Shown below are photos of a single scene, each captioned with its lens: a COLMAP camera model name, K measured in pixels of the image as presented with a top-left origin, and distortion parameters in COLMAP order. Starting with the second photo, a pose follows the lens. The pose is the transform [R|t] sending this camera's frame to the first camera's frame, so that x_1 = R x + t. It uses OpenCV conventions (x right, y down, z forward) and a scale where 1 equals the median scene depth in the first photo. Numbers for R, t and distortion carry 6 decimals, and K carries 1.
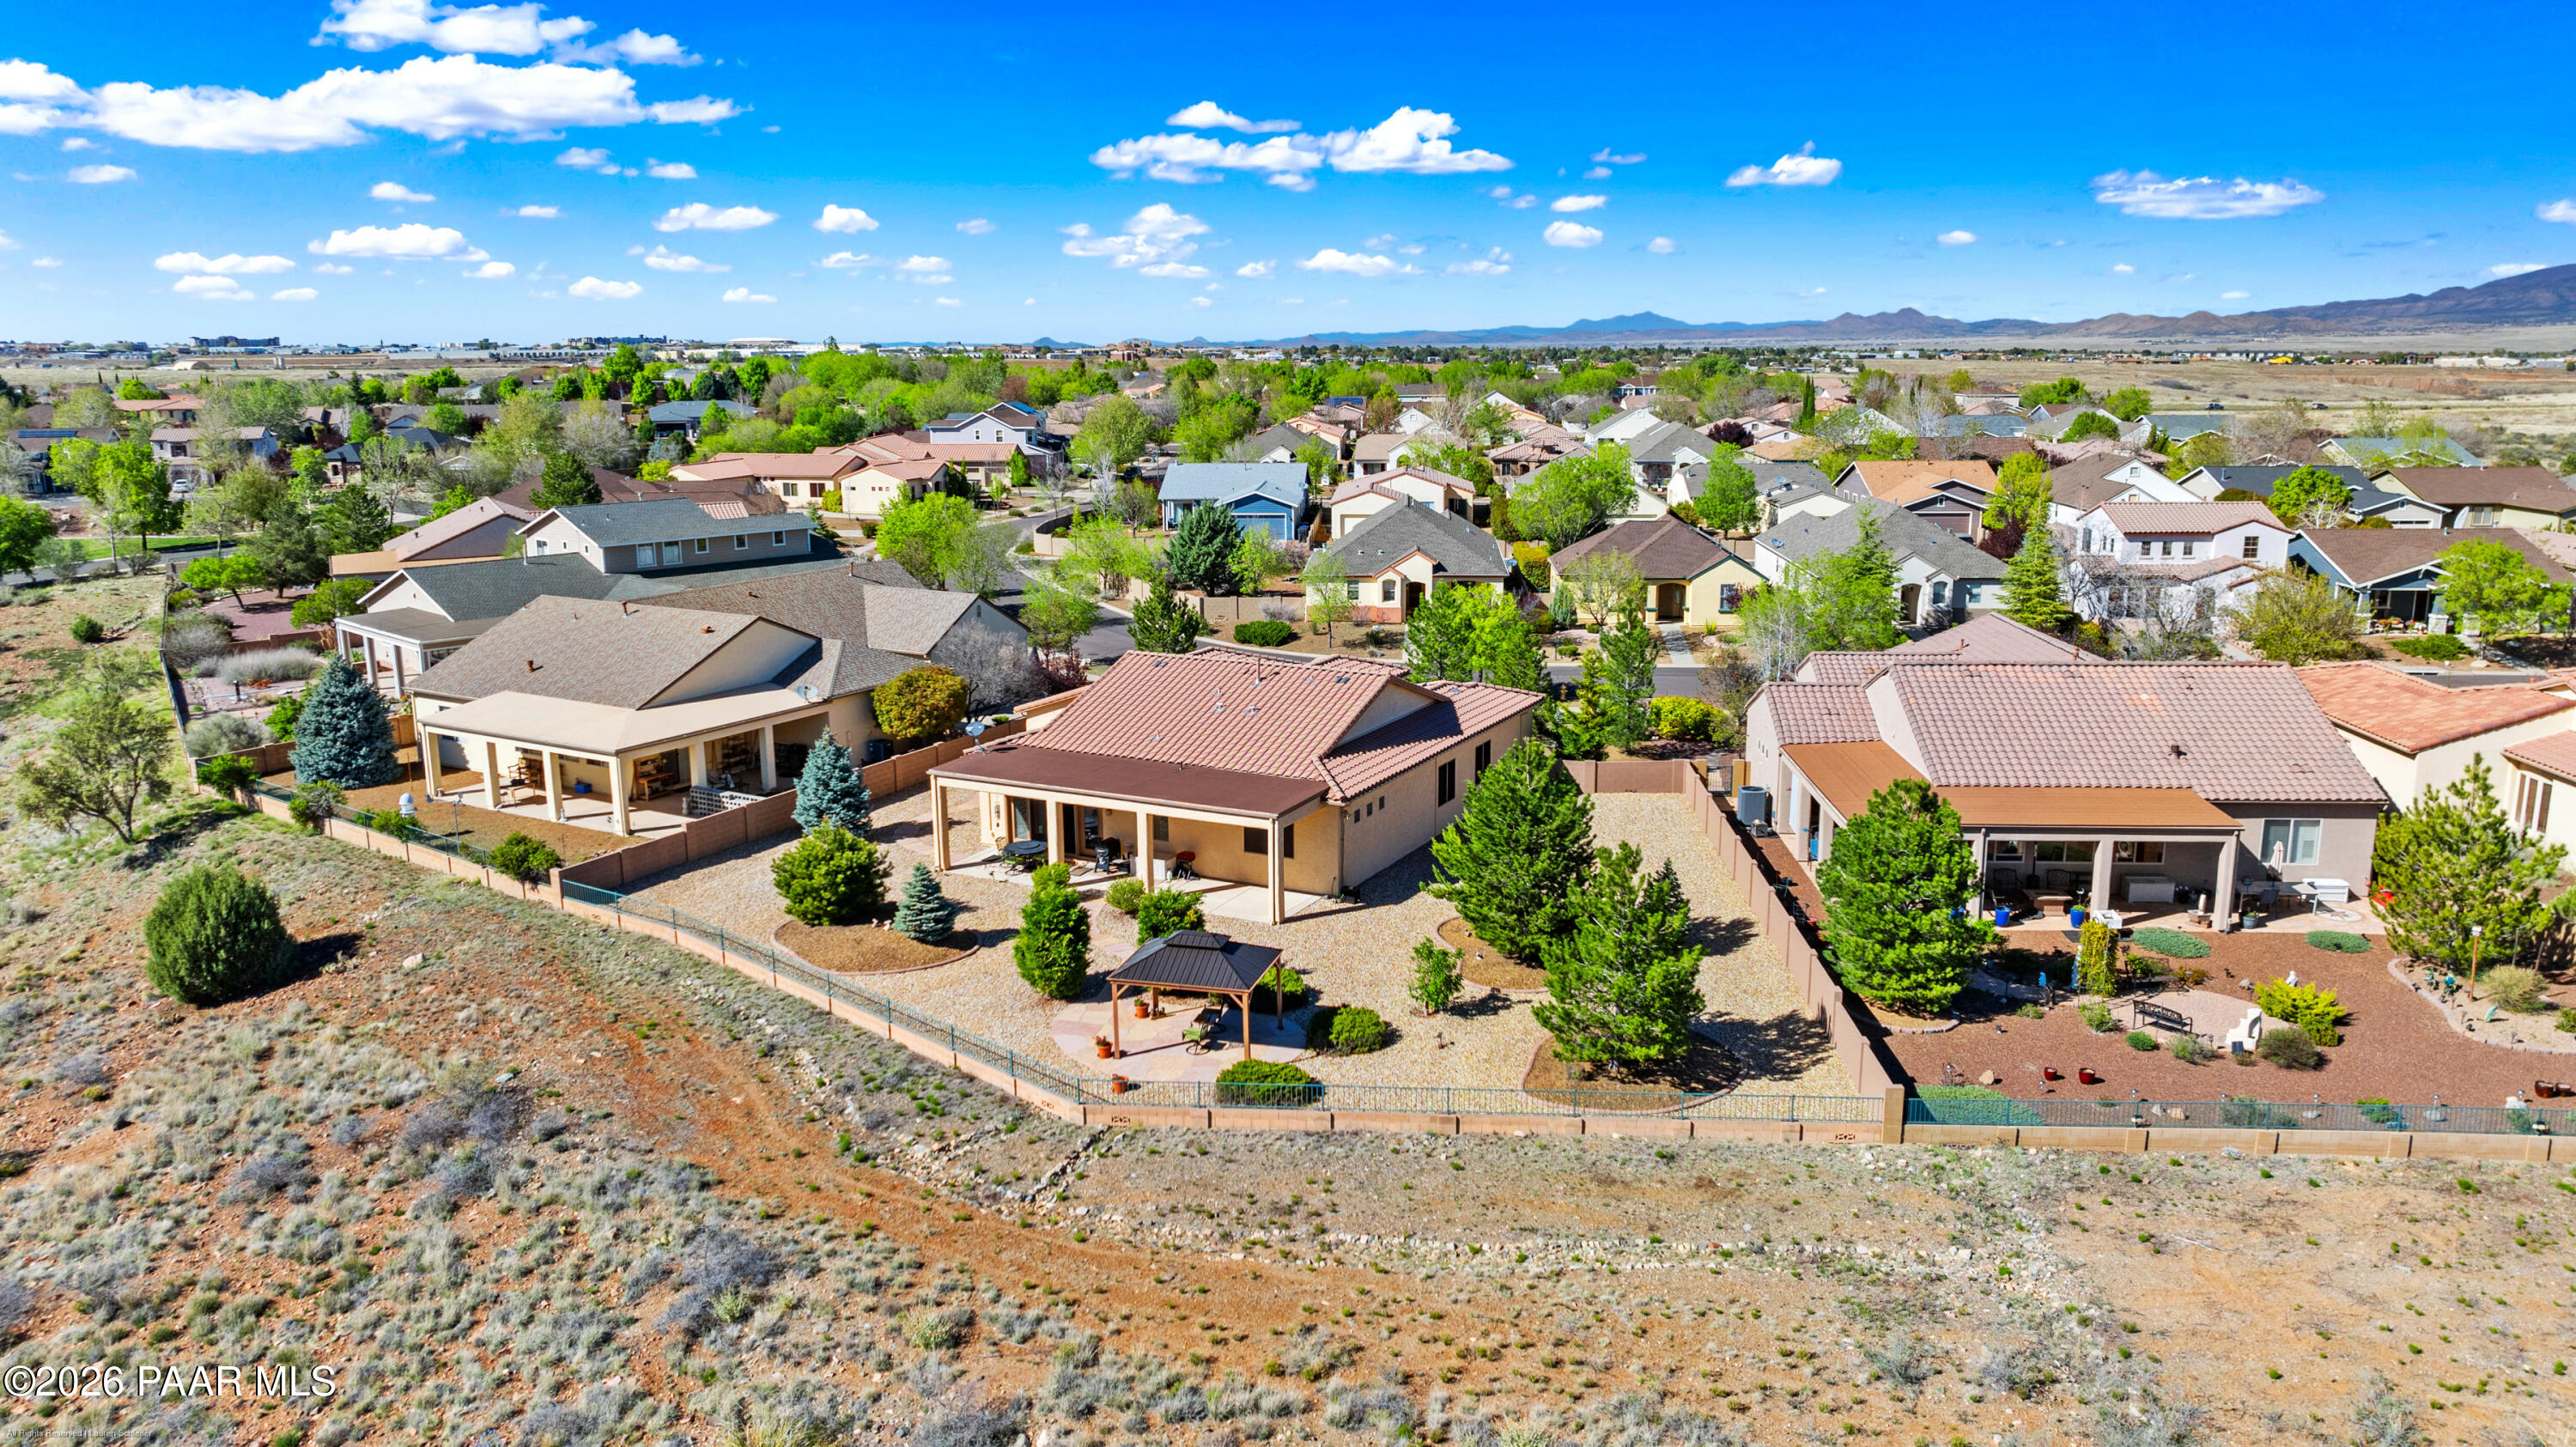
lens RADIAL K [[1803.8, 0, 1295.6], [0, 1803.8, 718.6], [0, 0, 1]] dist [-0.014221, -0.001266]
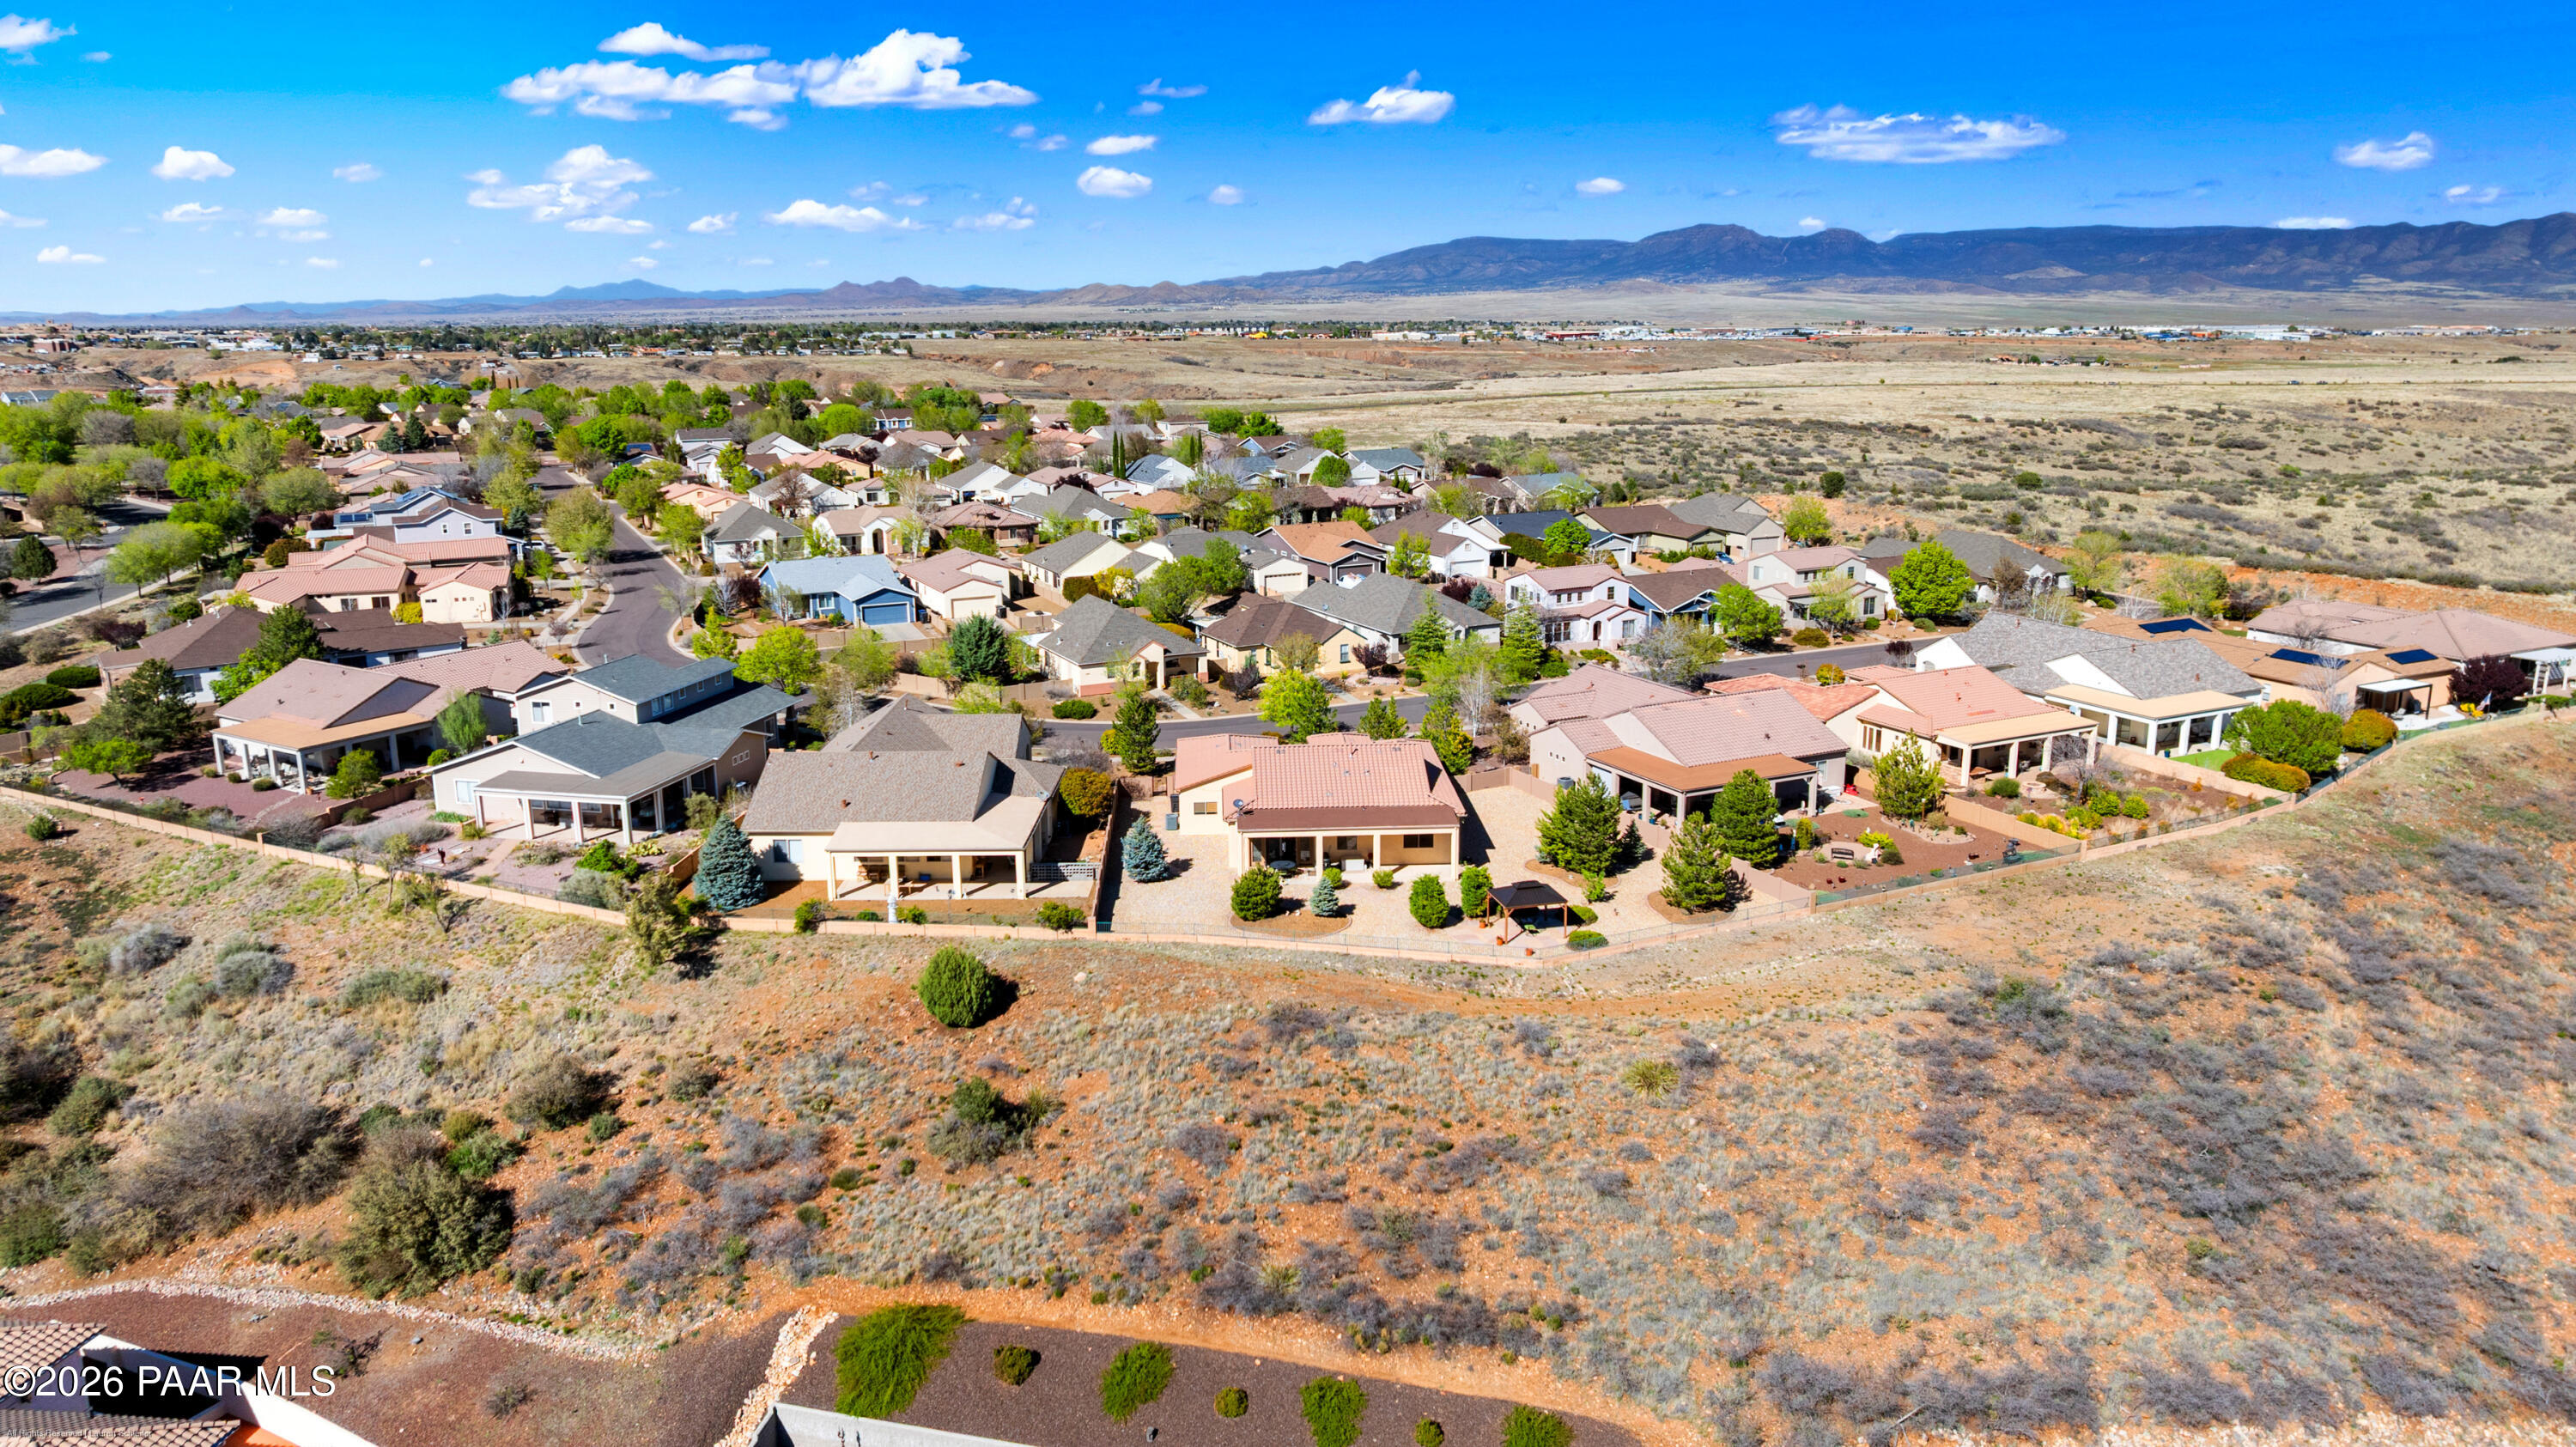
lens RADIAL K [[1803.8, 0, 1295.6], [0, 1803.8, 718.6], [0, 0, 1]] dist [-0.014221, -0.001266]
pose [[0.862257, -0.114182, 0.493433, -0.611388], [0.105653, 0.993373, 0.045246, -0.092714], [-0.495329, 0.013119, 0.868606, -0.342371]]
